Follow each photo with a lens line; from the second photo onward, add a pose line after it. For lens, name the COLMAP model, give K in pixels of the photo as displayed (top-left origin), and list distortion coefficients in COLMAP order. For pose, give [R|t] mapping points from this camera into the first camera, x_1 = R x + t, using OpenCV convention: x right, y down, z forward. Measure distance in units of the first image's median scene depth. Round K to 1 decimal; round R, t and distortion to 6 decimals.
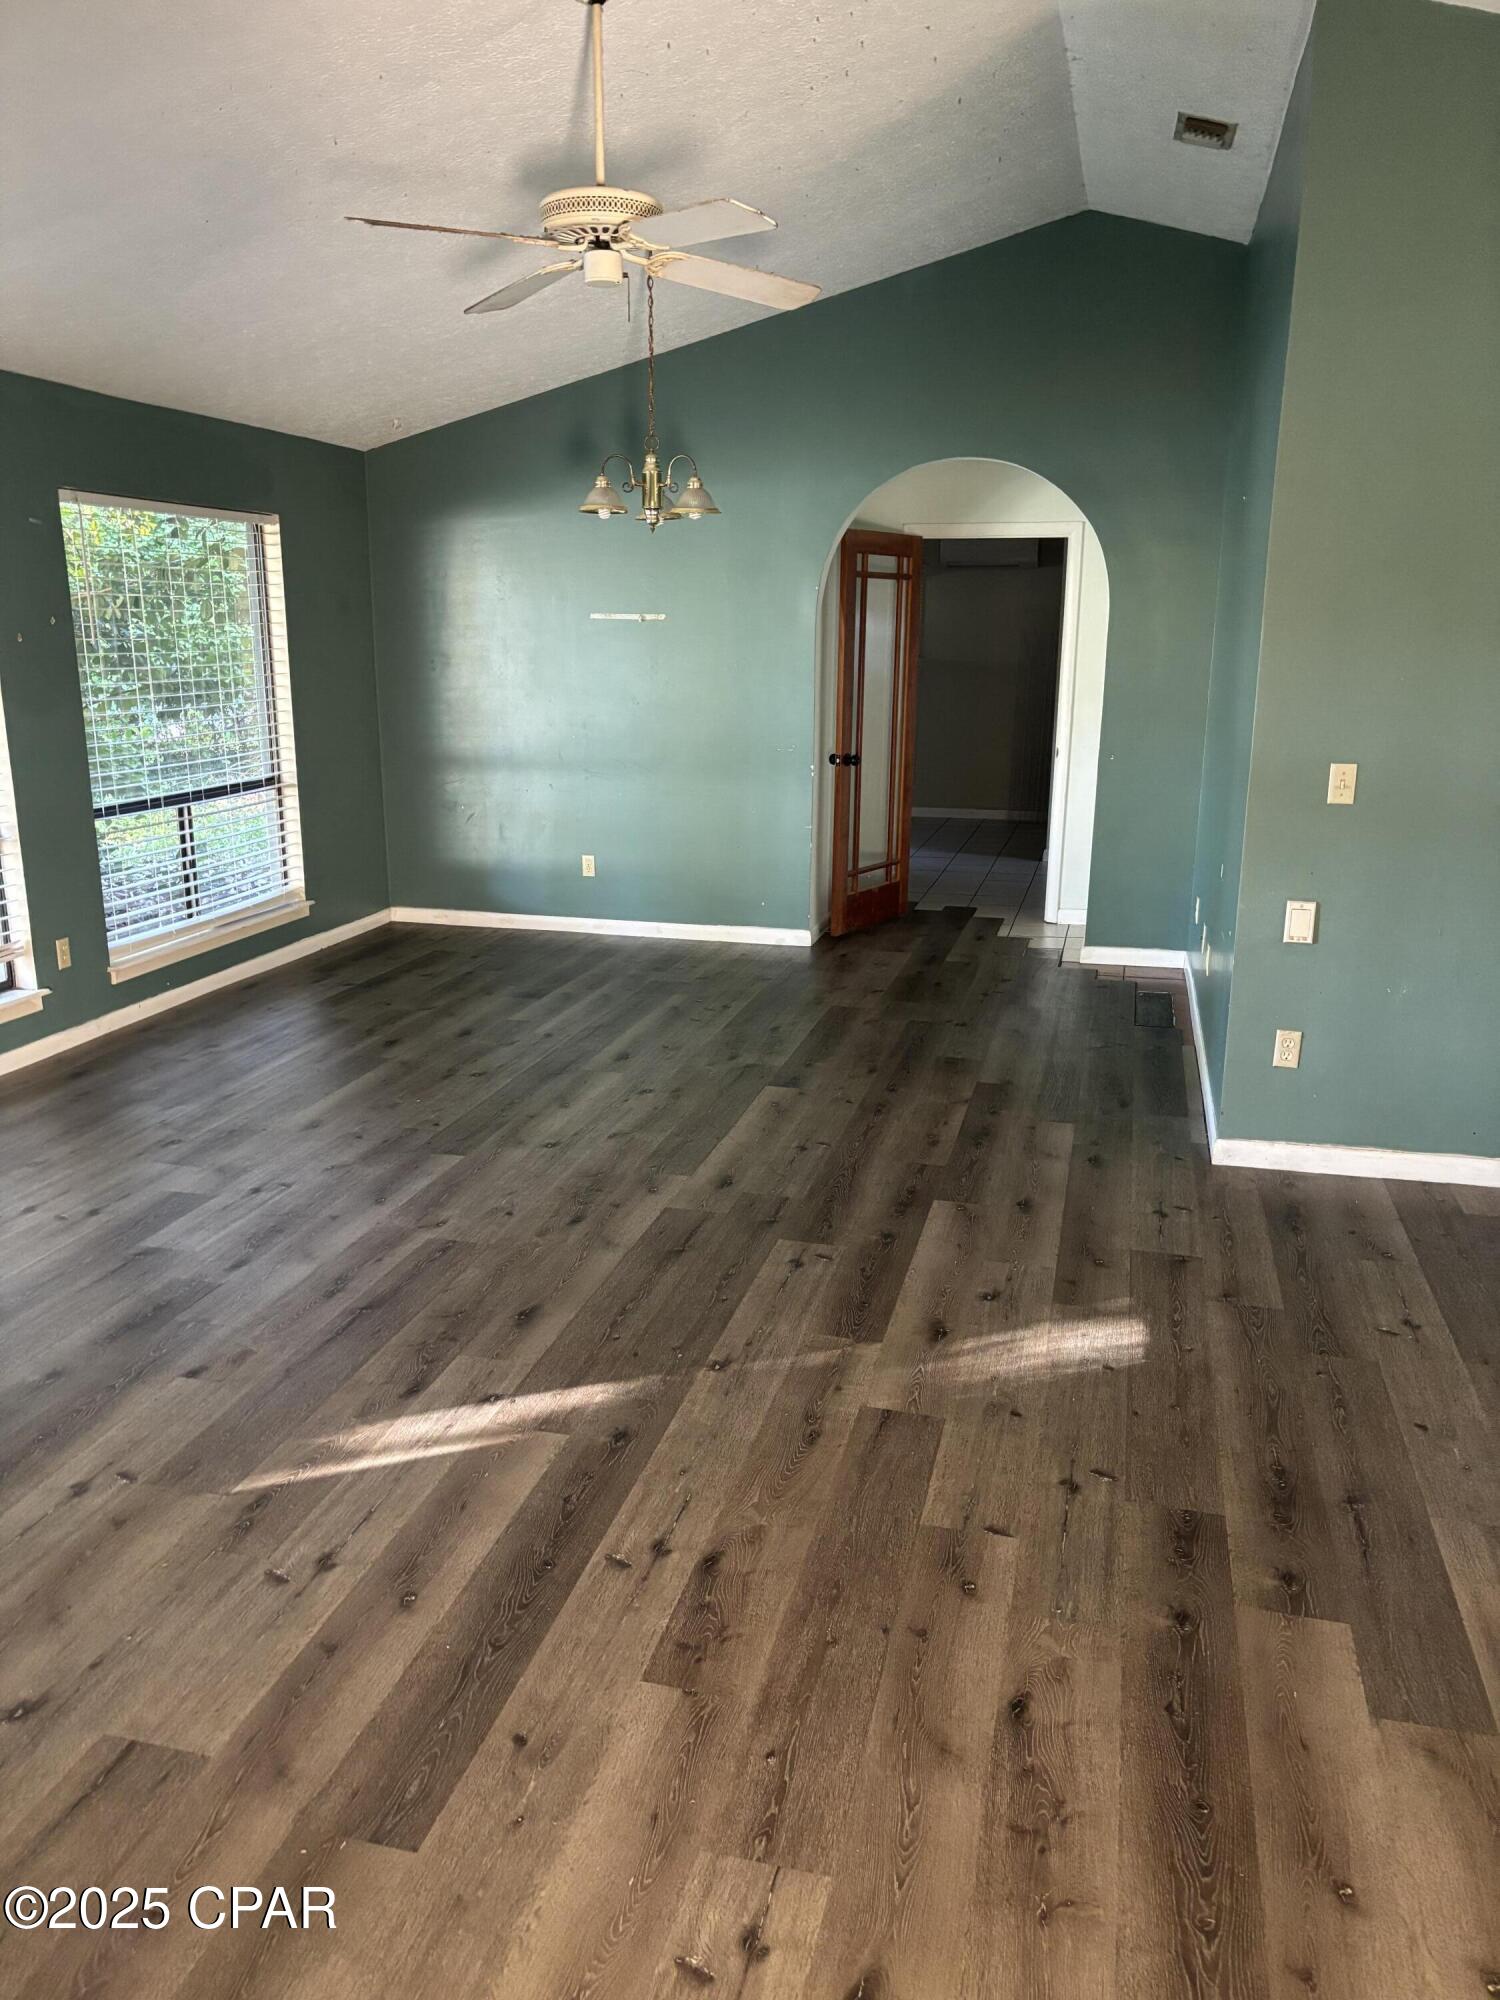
lens RADIAL K [[1523.8, 0, 753.2], [0, 1523.8, 995.4], [0, 0, 1]] dist [0.043186, -0.046686]
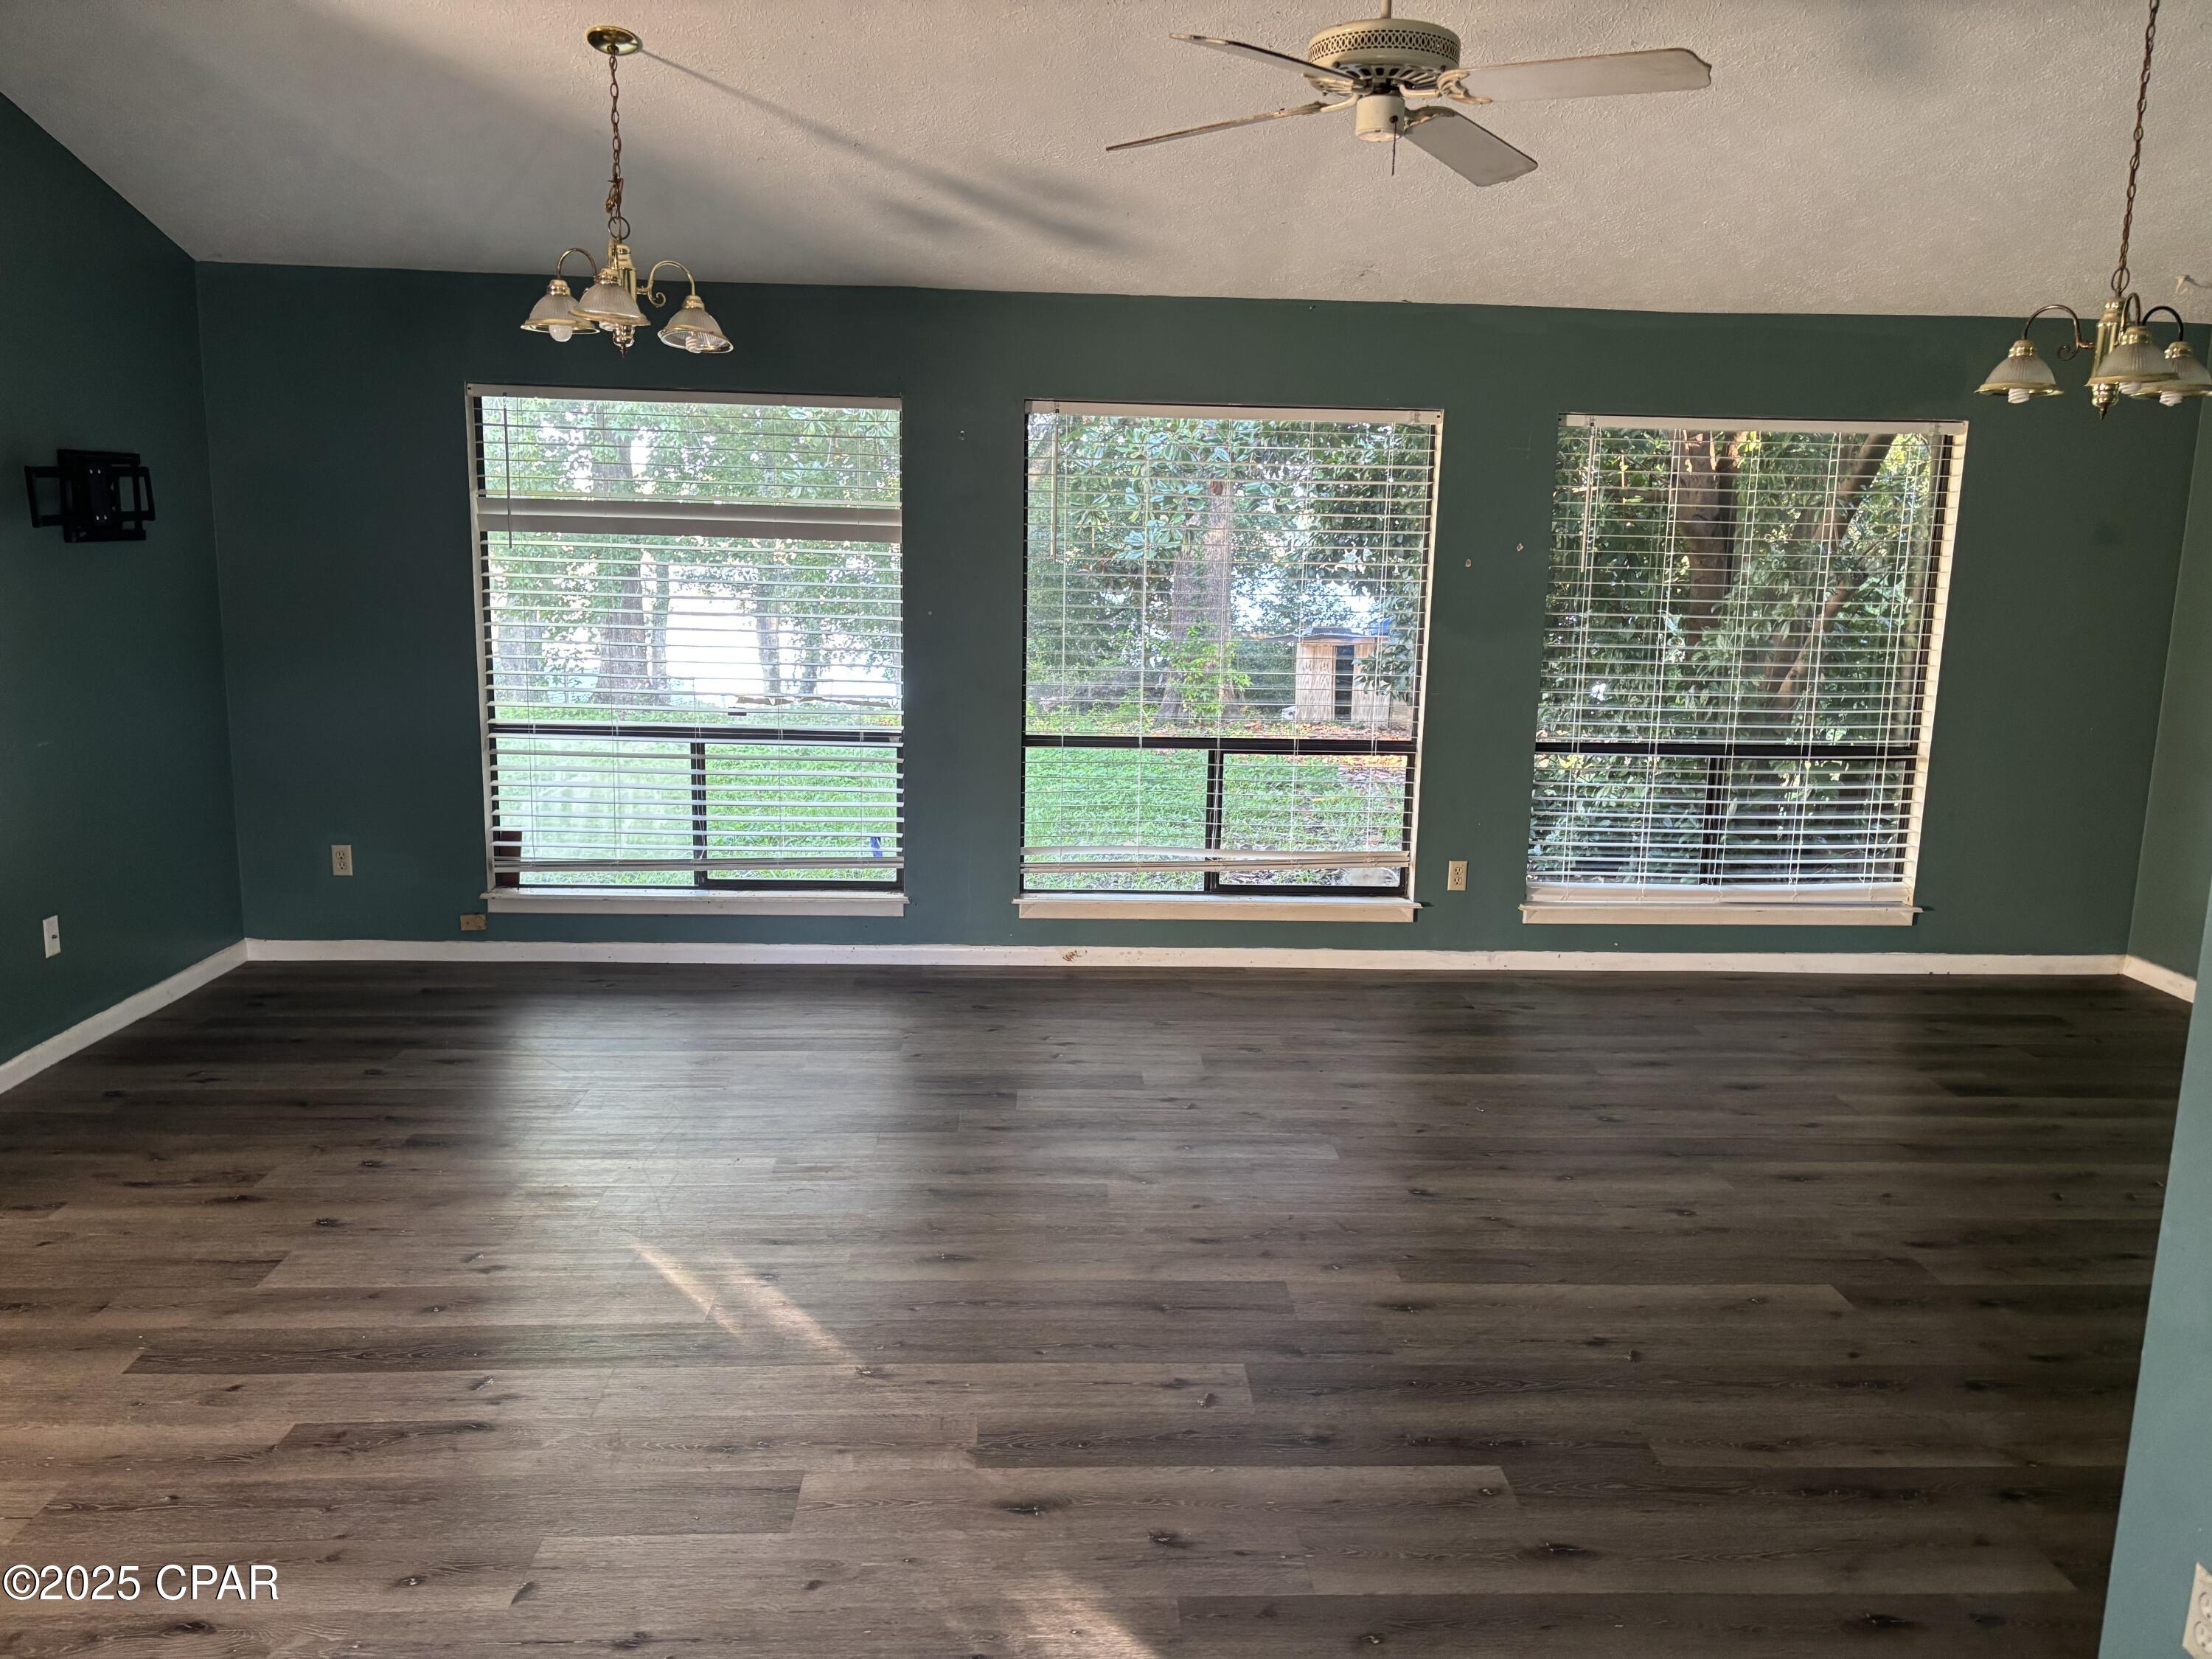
lens RADIAL K [[1685.4, 0, 1128.7], [0, 1685.4, 829.6], [0, 0, 1]] dist [0.043186, -0.046686]
pose [[0.296988, 0.171810, -0.939297, 0.681368], [-0.248769, 0.963632, 0.097605, -0.145730], [0.921907, 0.204680, 0.328928, 0.585340]]
